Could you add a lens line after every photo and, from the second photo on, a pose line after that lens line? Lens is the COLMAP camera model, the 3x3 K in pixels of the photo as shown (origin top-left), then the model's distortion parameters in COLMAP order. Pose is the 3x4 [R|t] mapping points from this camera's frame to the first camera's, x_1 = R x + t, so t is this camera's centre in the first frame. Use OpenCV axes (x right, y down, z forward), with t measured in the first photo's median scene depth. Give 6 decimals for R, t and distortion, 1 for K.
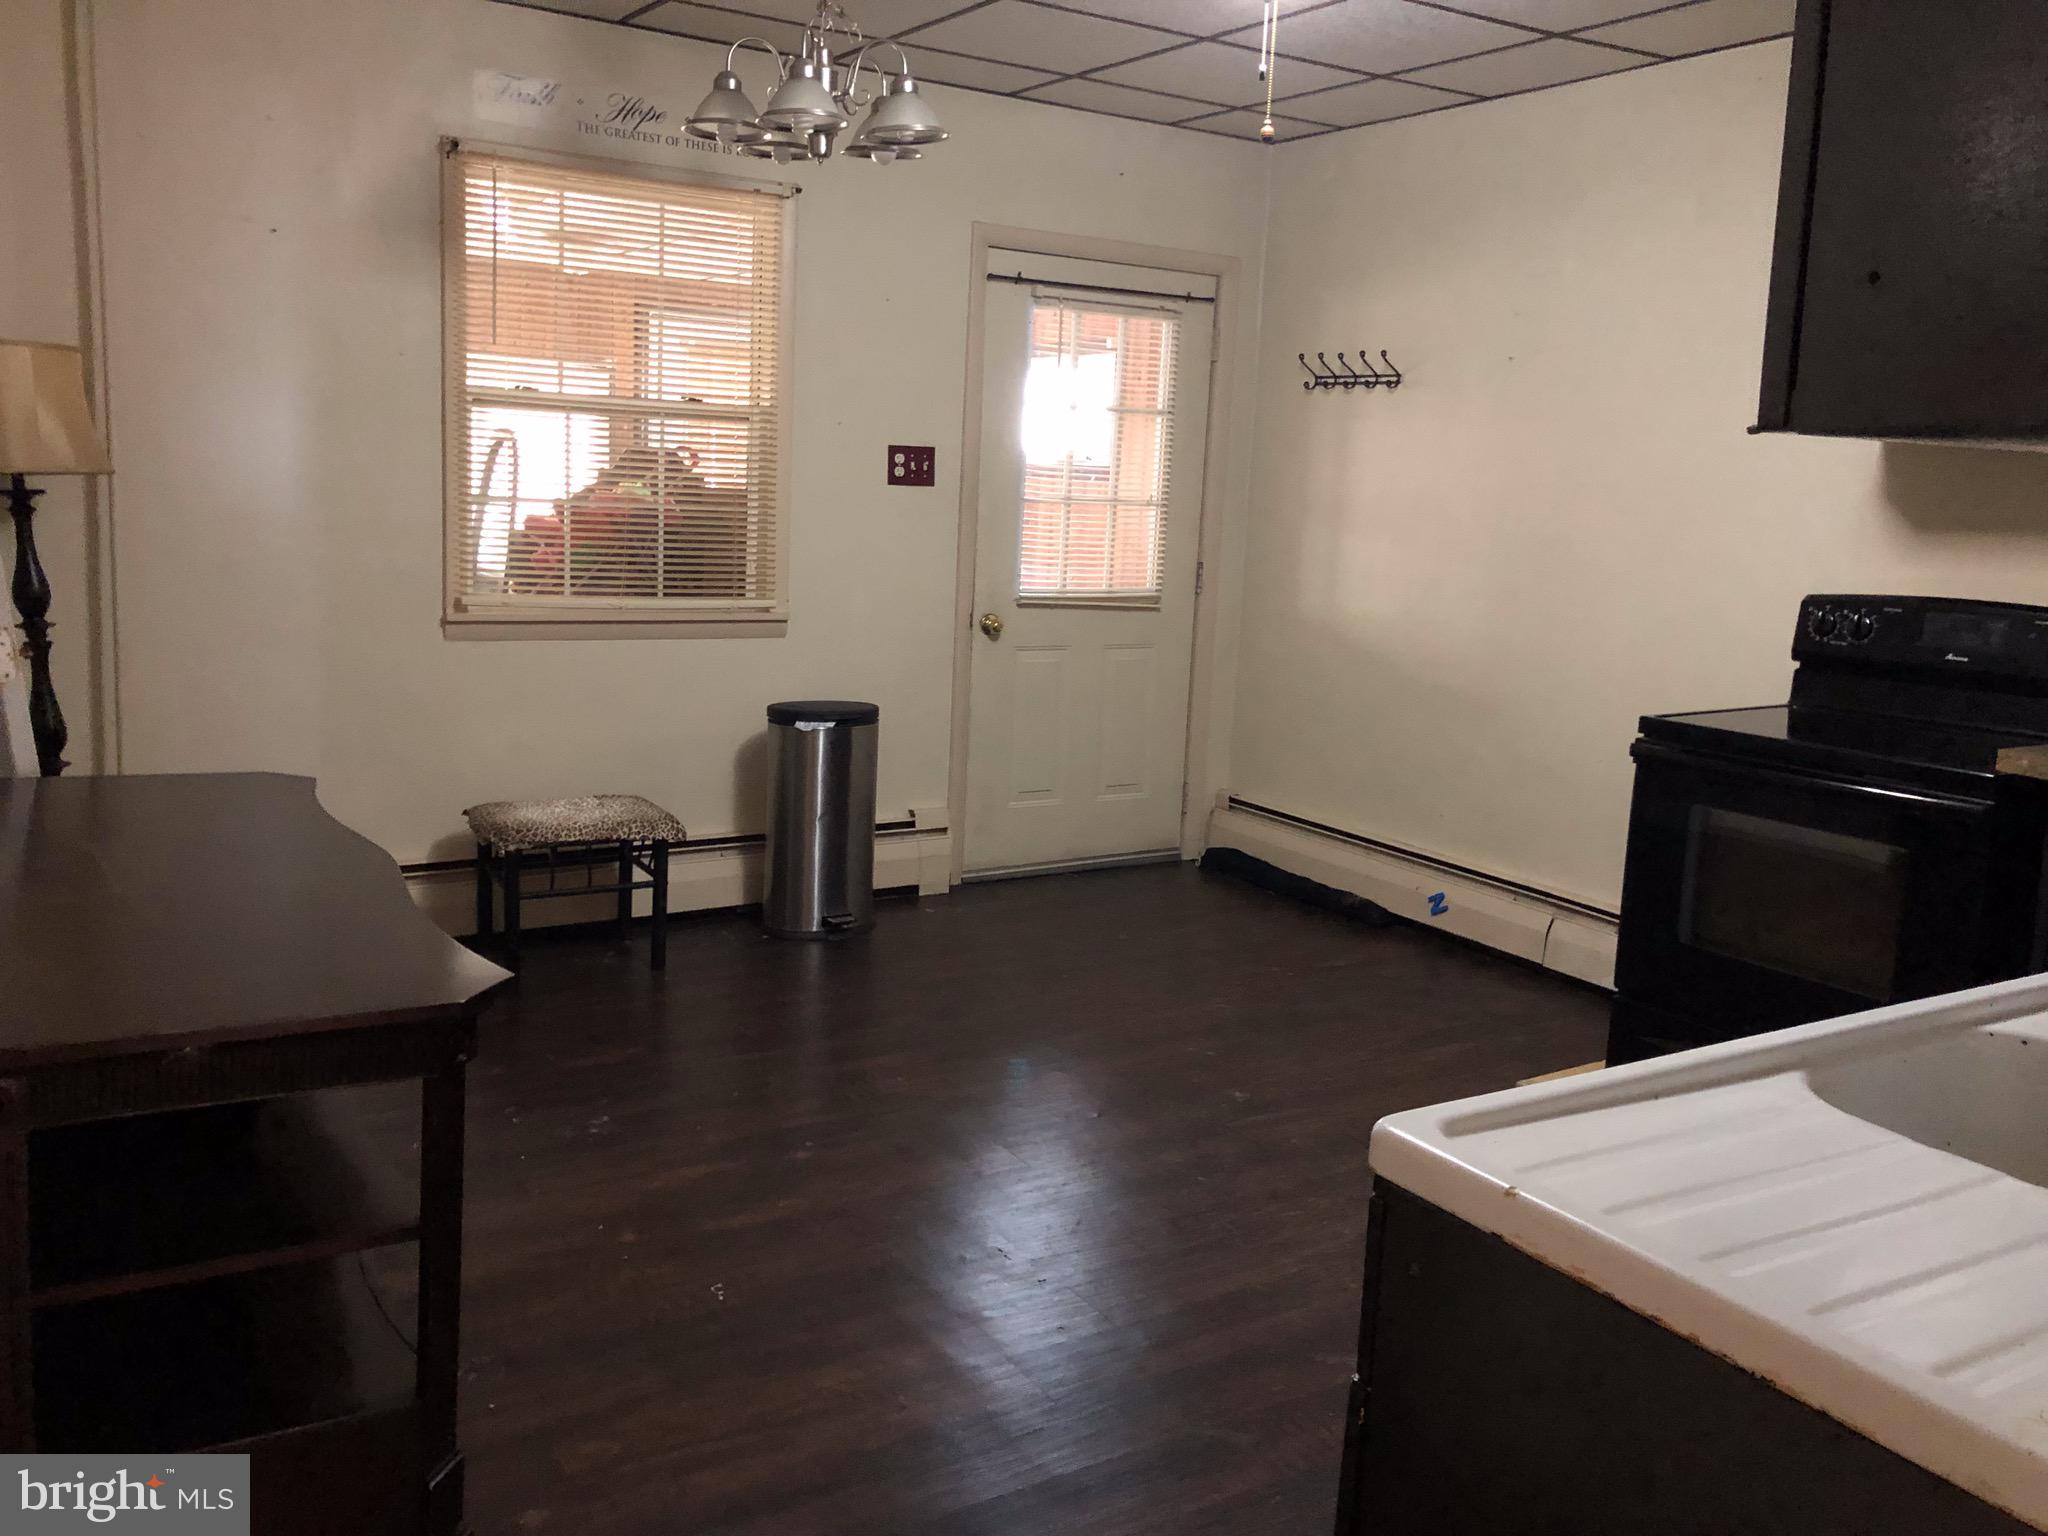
lens RADIAL K [[1694.0, 0, 1024.7], [0, 1694.0, 727.1], [0, 0, 1]] dist [0.014584, 0.012900]
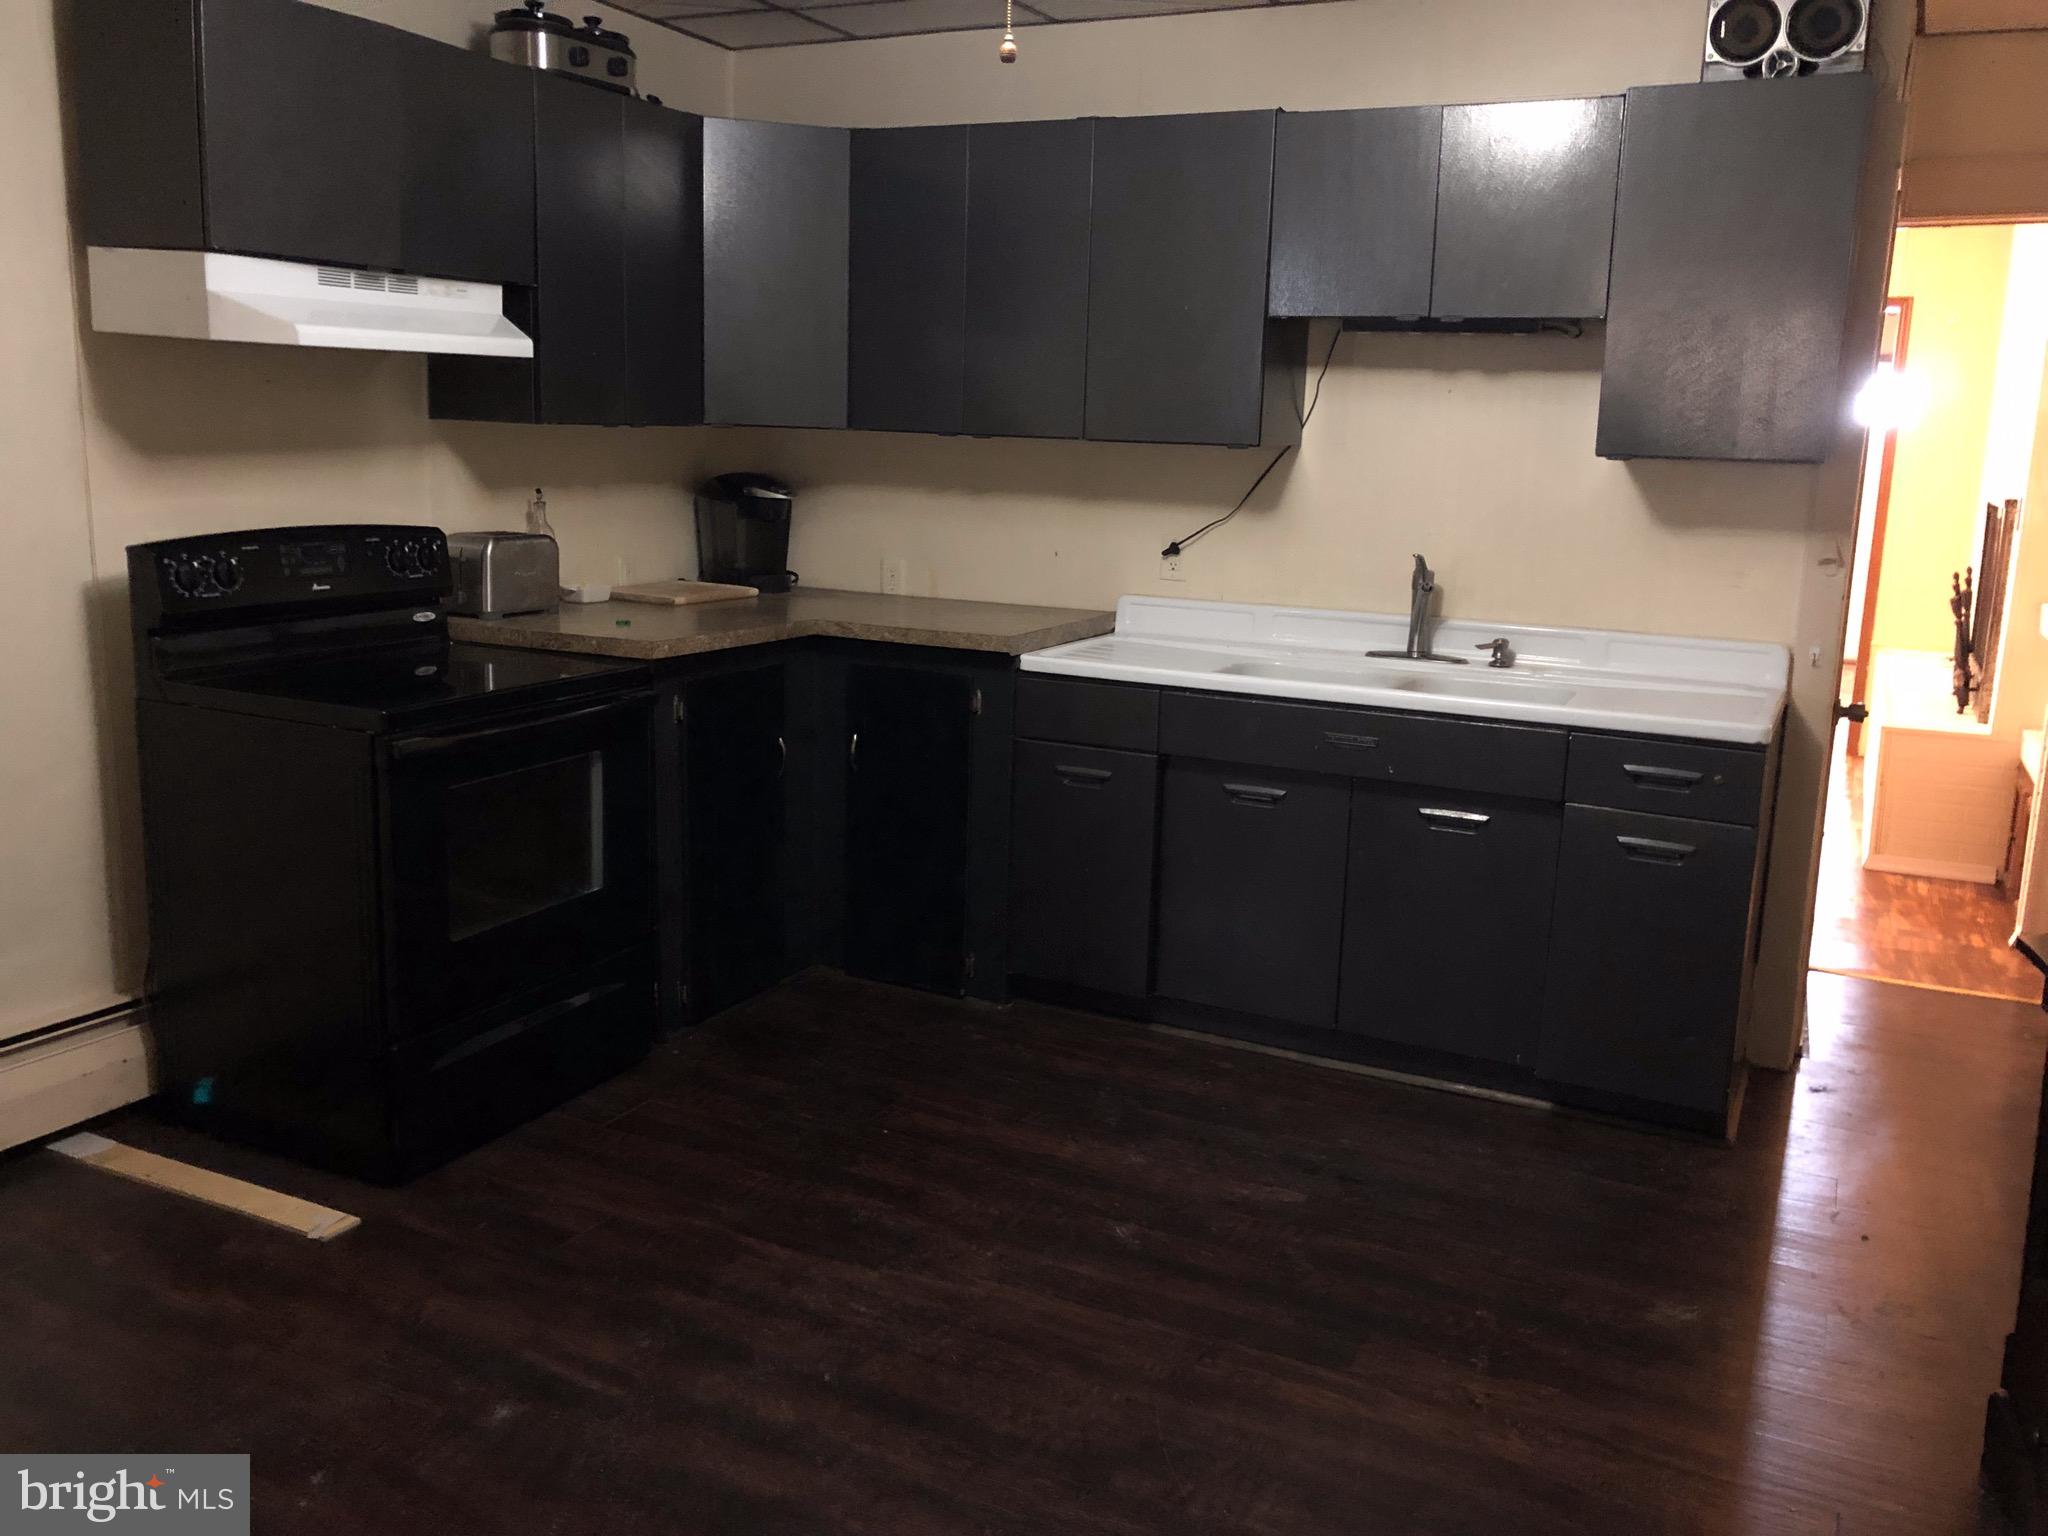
lens RADIAL K [[1702.6, 0, 1025.5], [0, 1702.6, 753.8], [0, 0, 1]] dist [0.036399, -0.006541]
pose [[-0.515150, -0.223385, 0.827478, -0.485881], [0.071910, 0.950771, 0.301437, -0.215206], [-0.854078, 0.214789, -0.473726, 1.137894]]
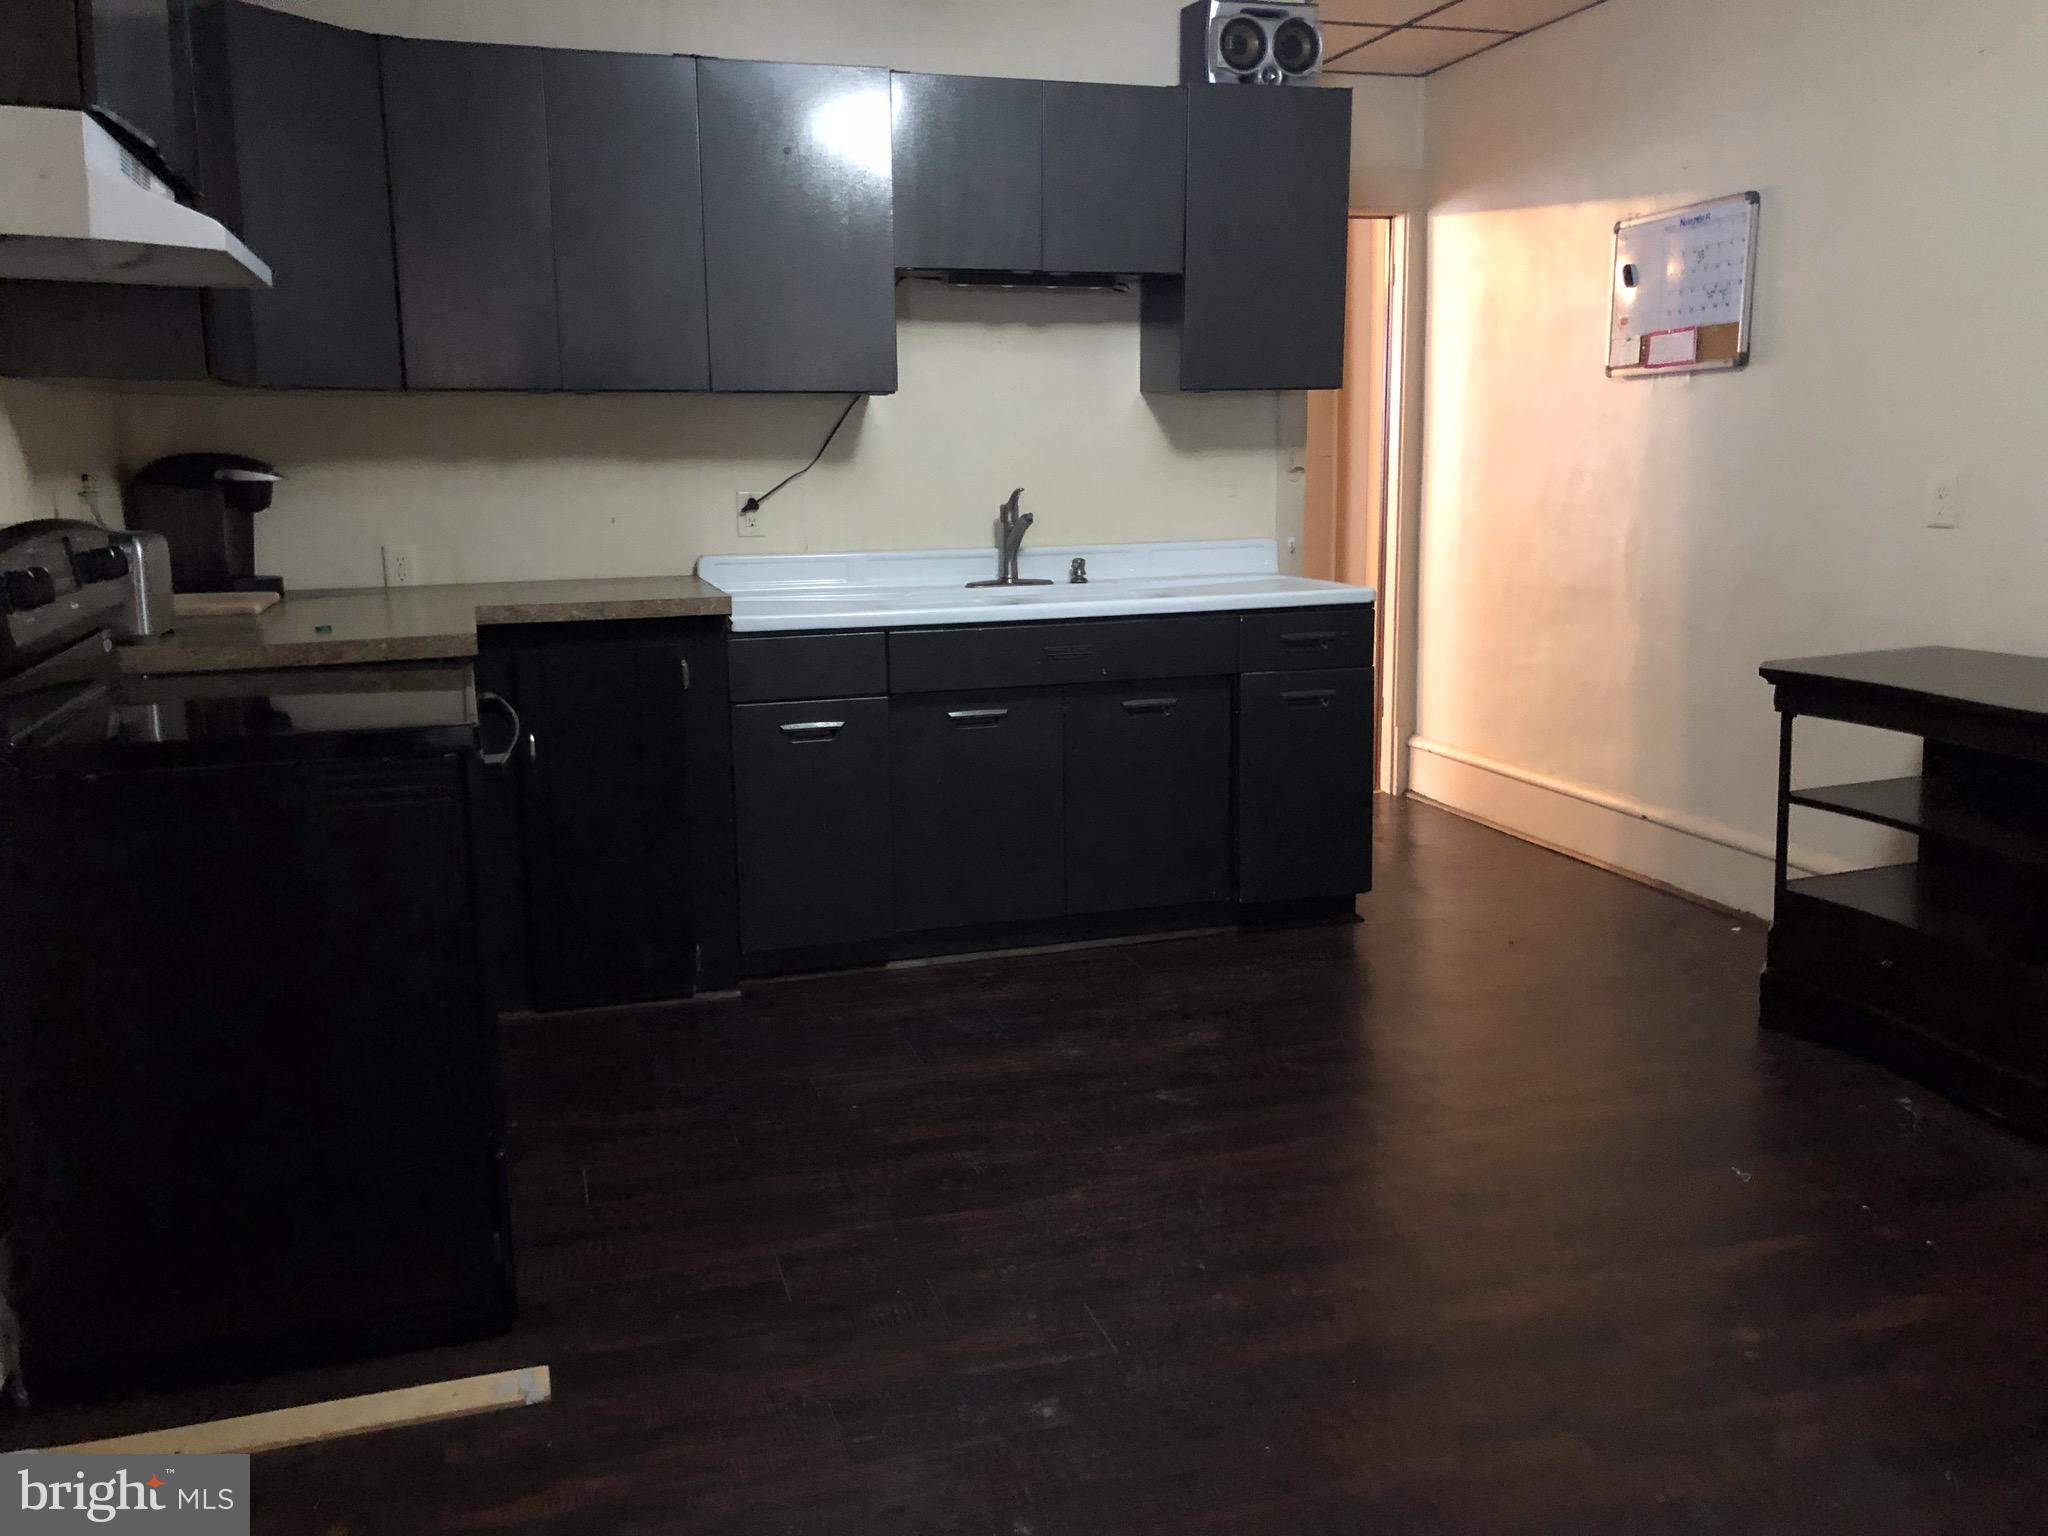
lens RADIAL K [[1691.8, 0, 1024.0], [0, 1691.8, 768.0], [0, 0, 1]] dist [0.103401, -0.175894]
pose [[-0.966284, -0.079479, 0.244906, 0.006080], [0.007526, 0.942041, 0.335412, -0.207261], [-0.257370, 0.325947, -0.909681, 1.547543]]
